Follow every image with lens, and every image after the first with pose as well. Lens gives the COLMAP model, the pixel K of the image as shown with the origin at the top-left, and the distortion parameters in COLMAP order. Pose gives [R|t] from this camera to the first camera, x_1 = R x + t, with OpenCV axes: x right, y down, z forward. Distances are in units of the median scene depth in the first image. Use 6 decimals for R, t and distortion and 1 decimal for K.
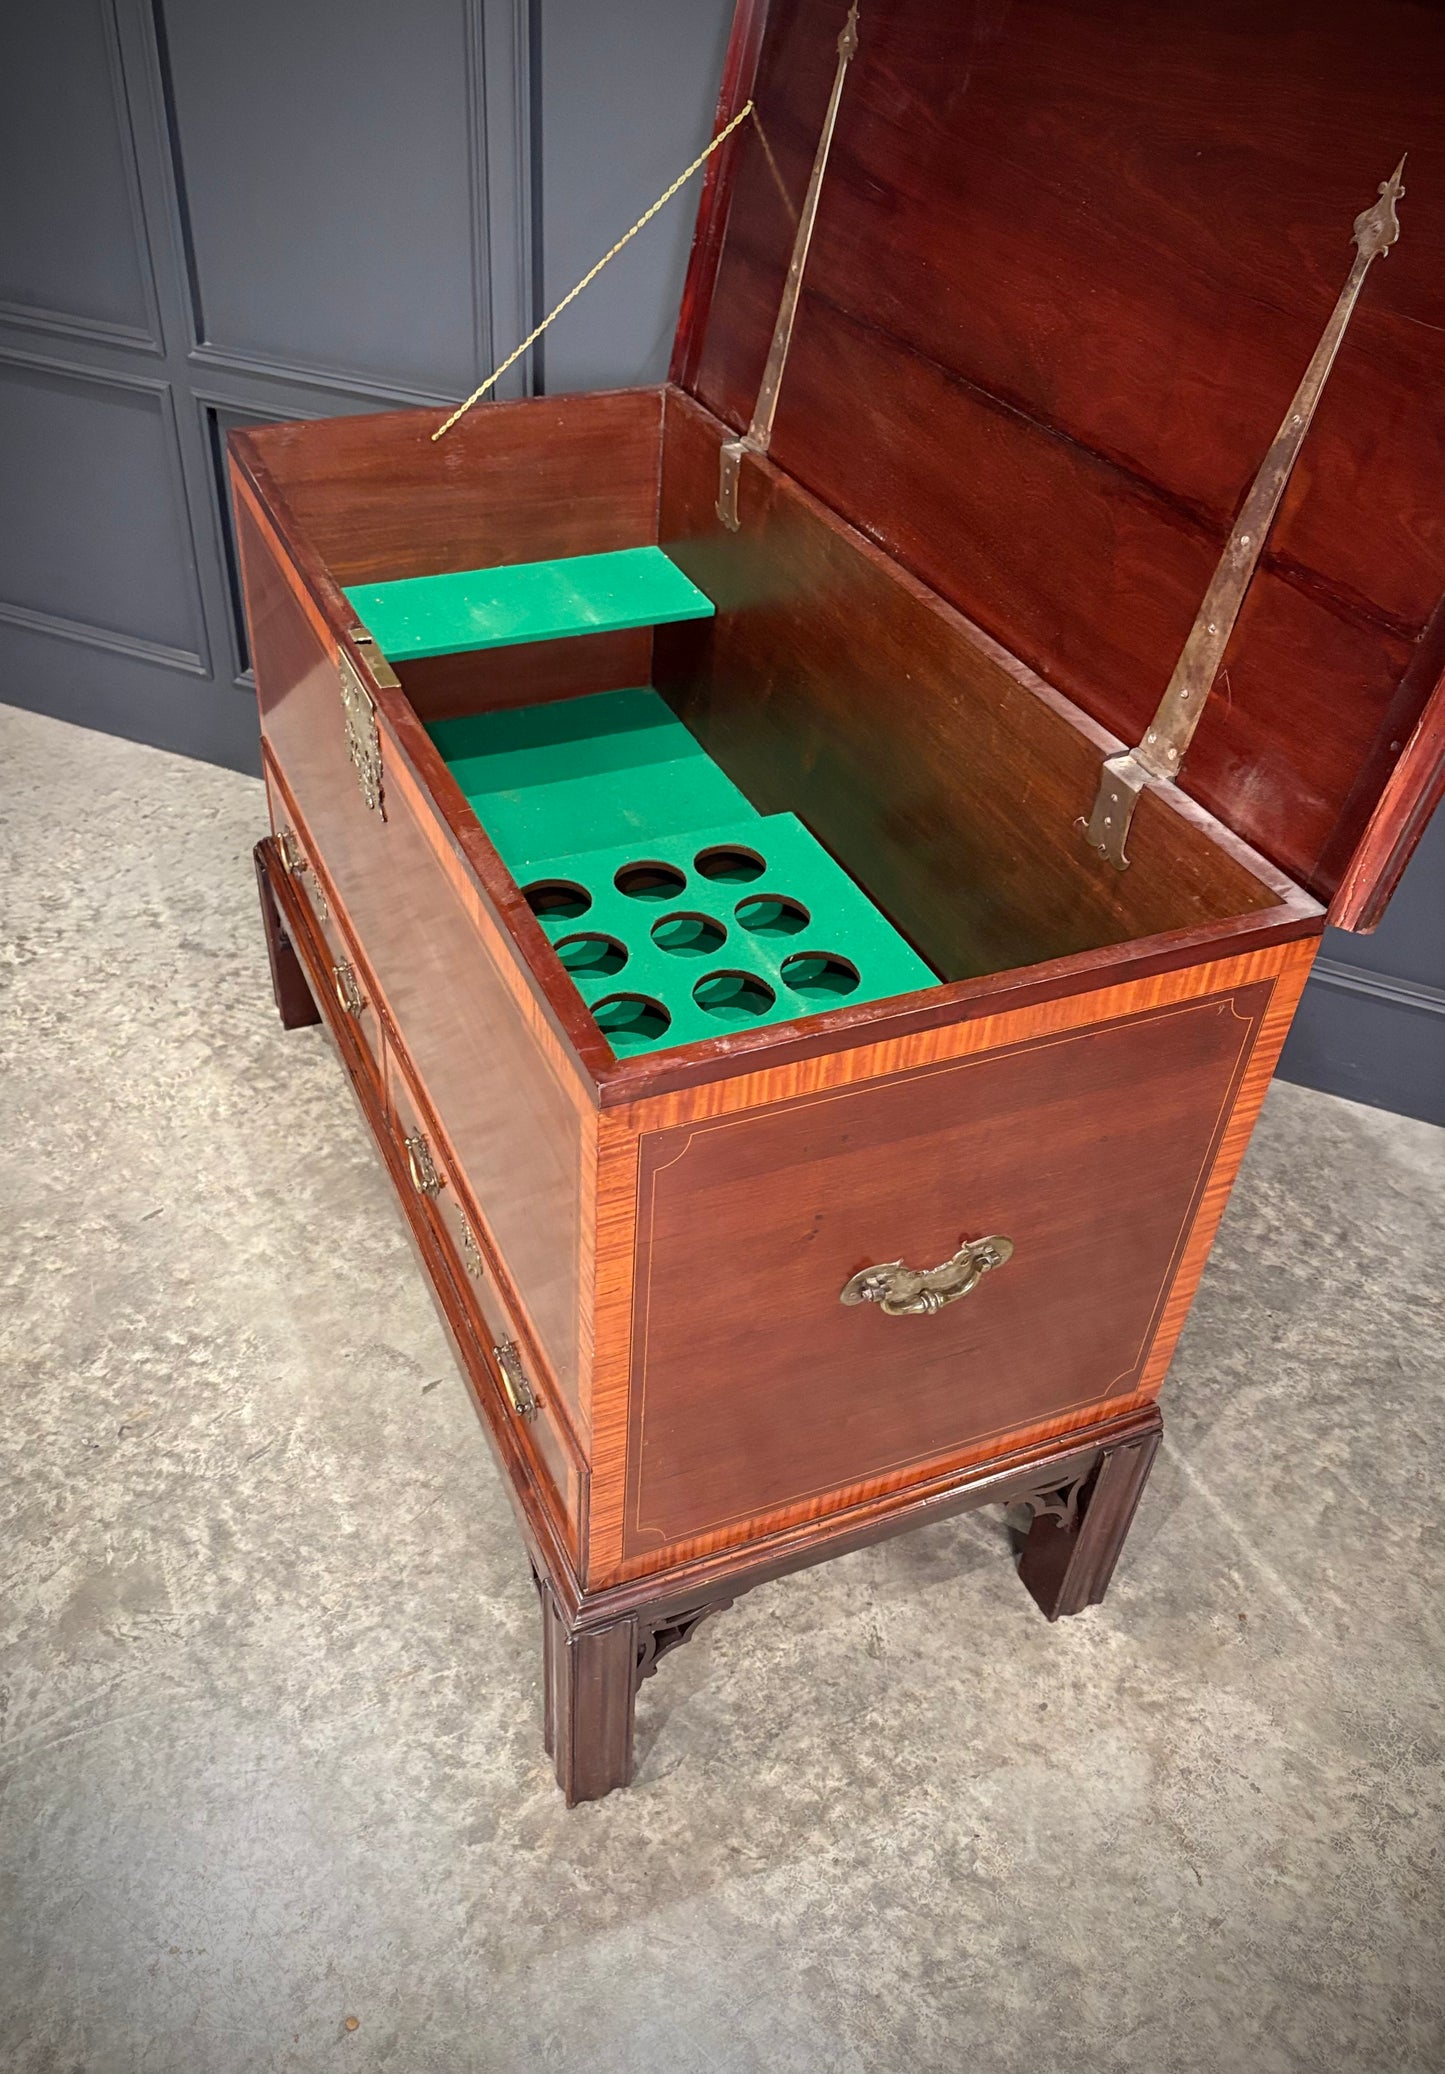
lens RADIAL K [[1626.1, 0, 633.2], [0, 1626.1, 1007.4], [0, 0, 1]] dist [0.033524, -0.031695]
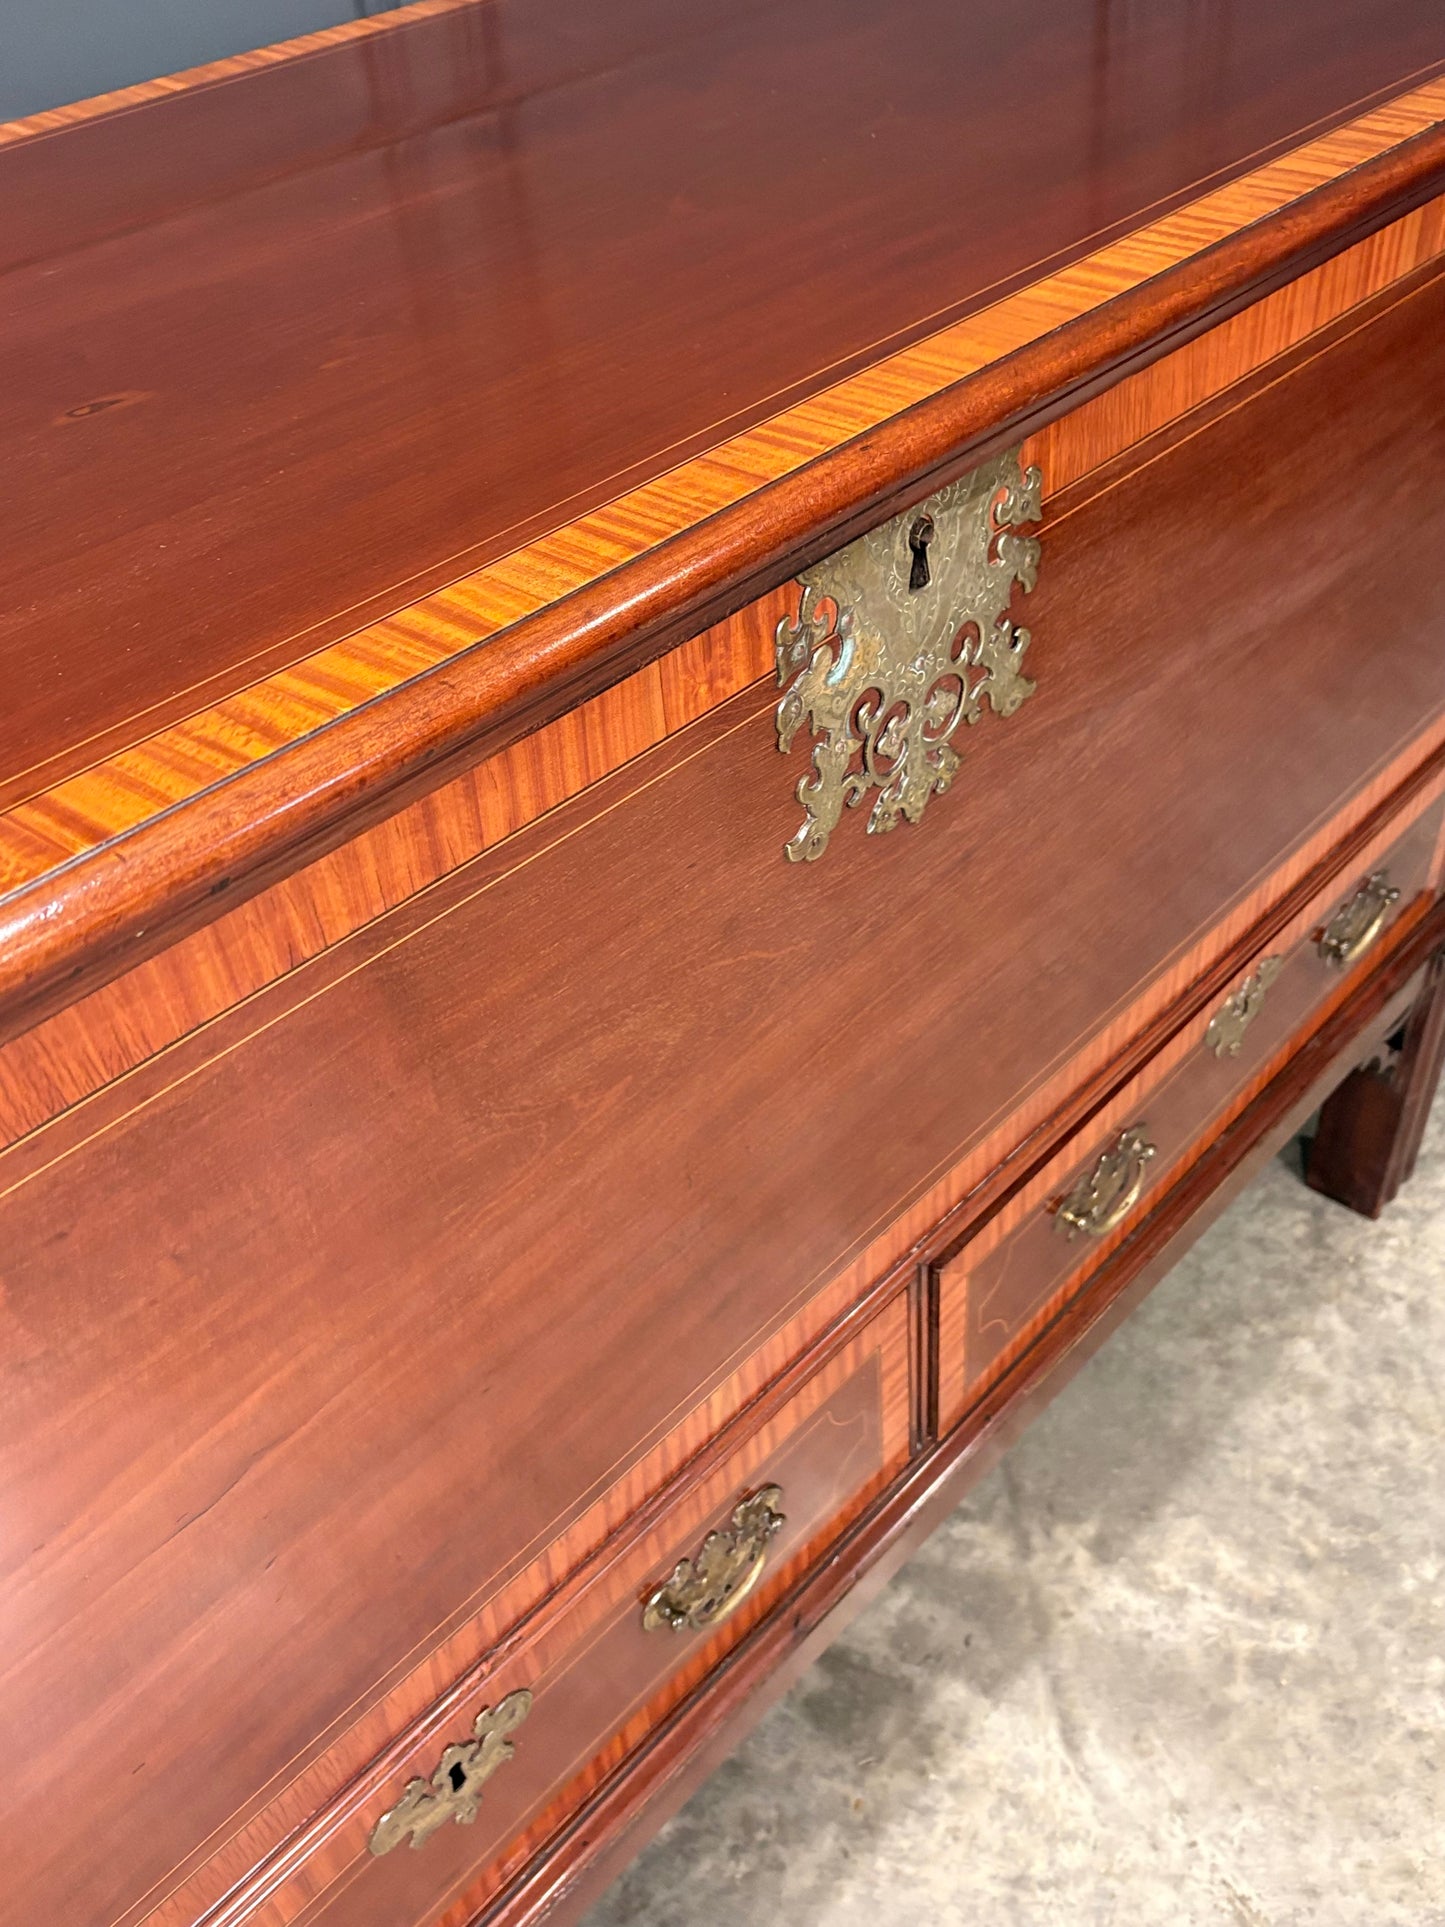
lens RADIAL K [[1730.2, 0, 722.6], [0, 1730.2, 964.5], [0, 0, 1]] dist [-0.004001, 0.032049]
pose [[0.880481, -0.362922, 0.305027, -0.071065], [0.357866, 0.930799, 0.074463, -0.031284], [-0.310943, 0.043595, 0.949428, 0.405508]]
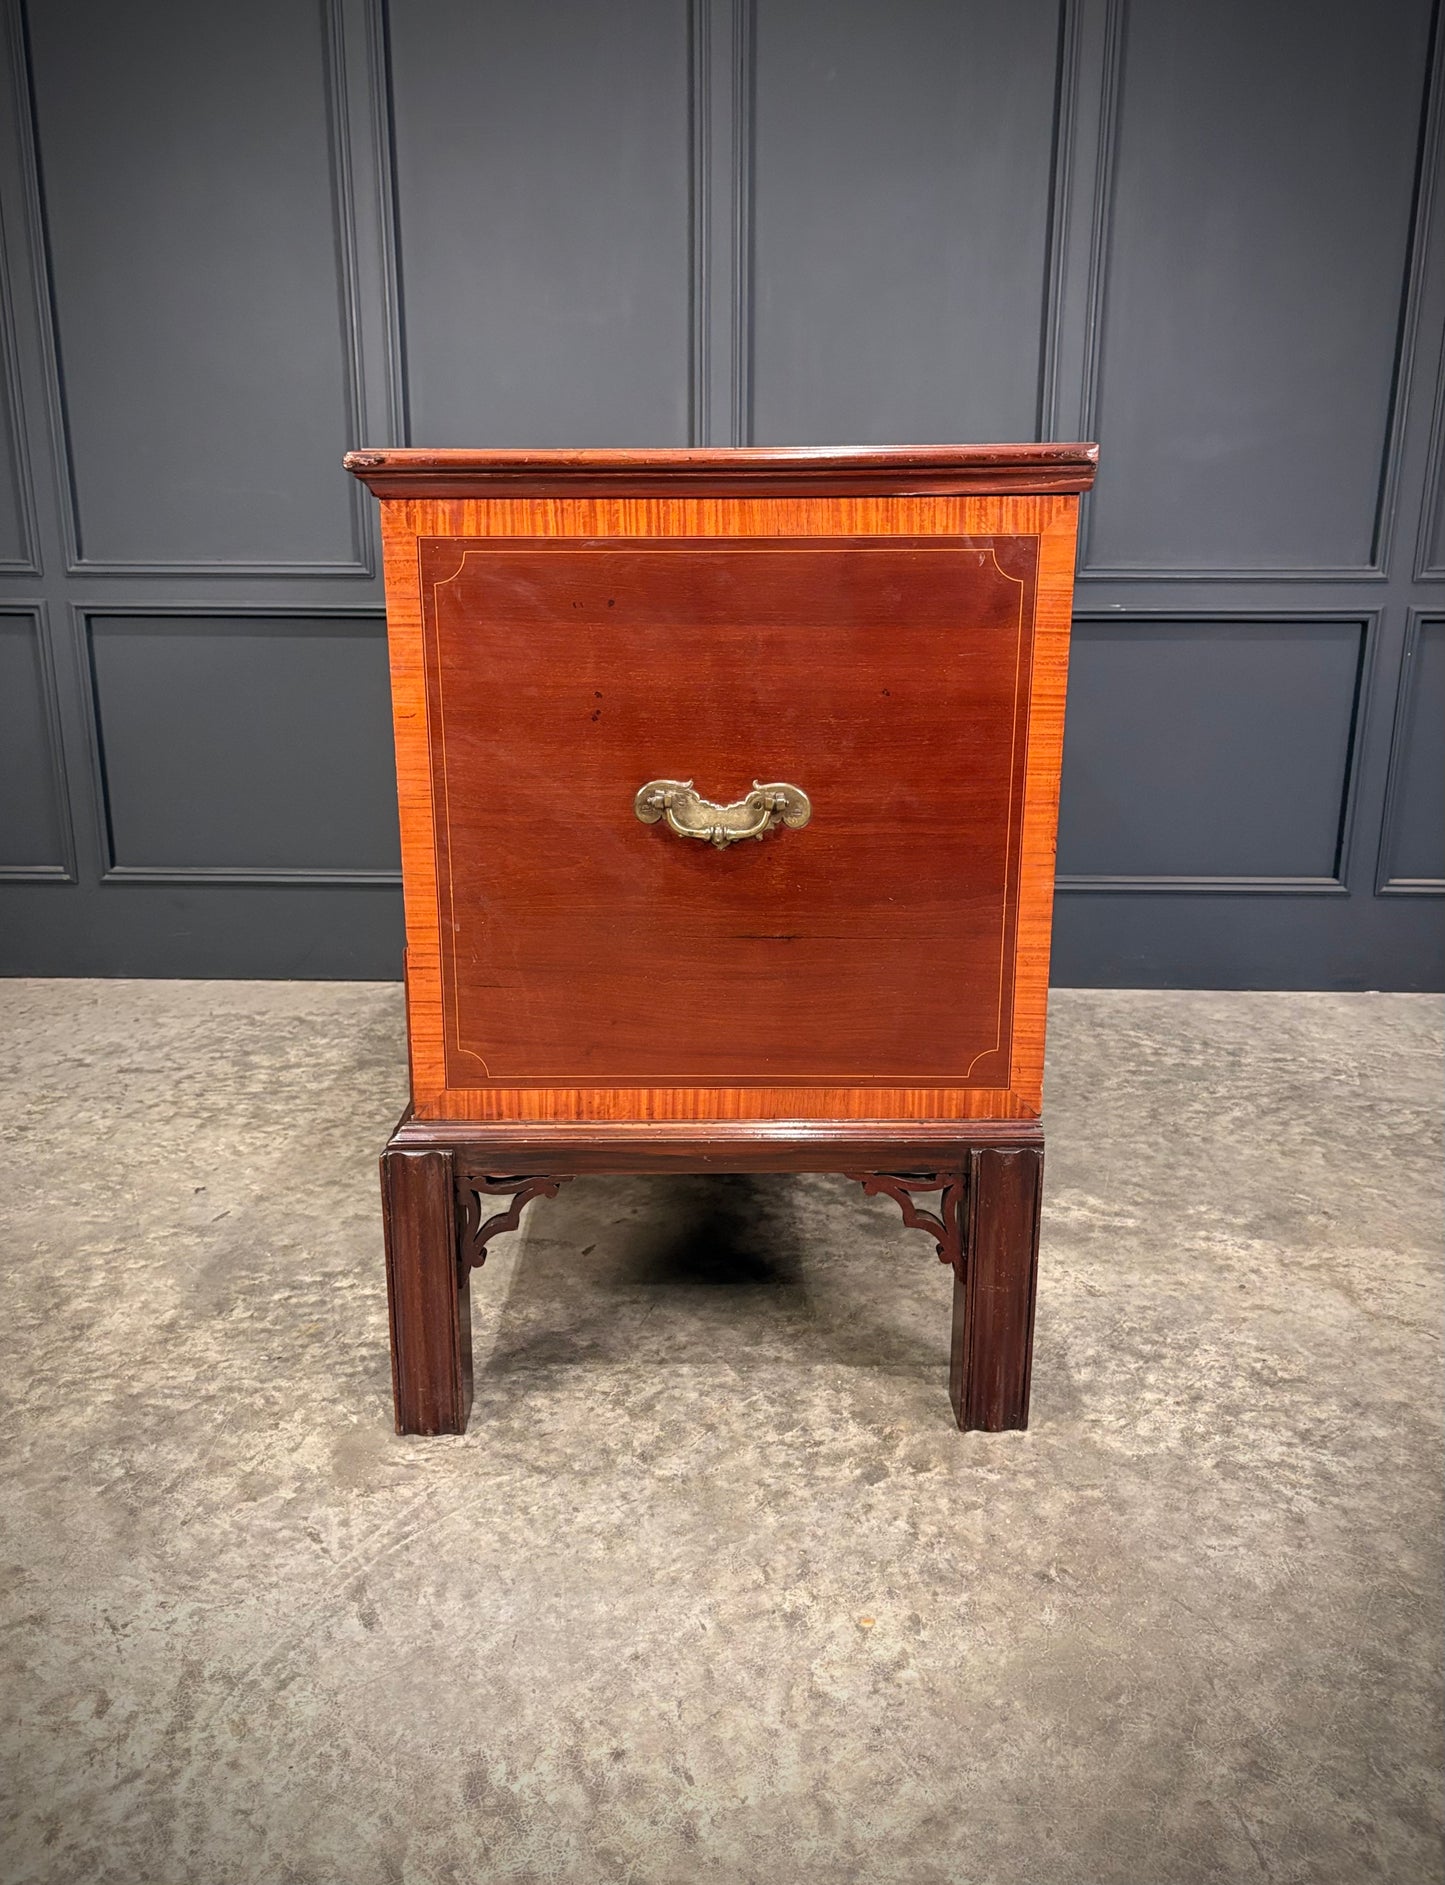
lens RADIAL K [[1491.3, 0, 718.5], [0, 1491.3, 916.5], [0, 0, 1]] dist [-0.062206, 0.173891]
pose [[0.912852, -0.128951, 0.387392, -0.382750], [0.272691, 0.898727, -0.343409, 0.387516], [-0.303877, 0.419120, 0.855568, 0.106900]]
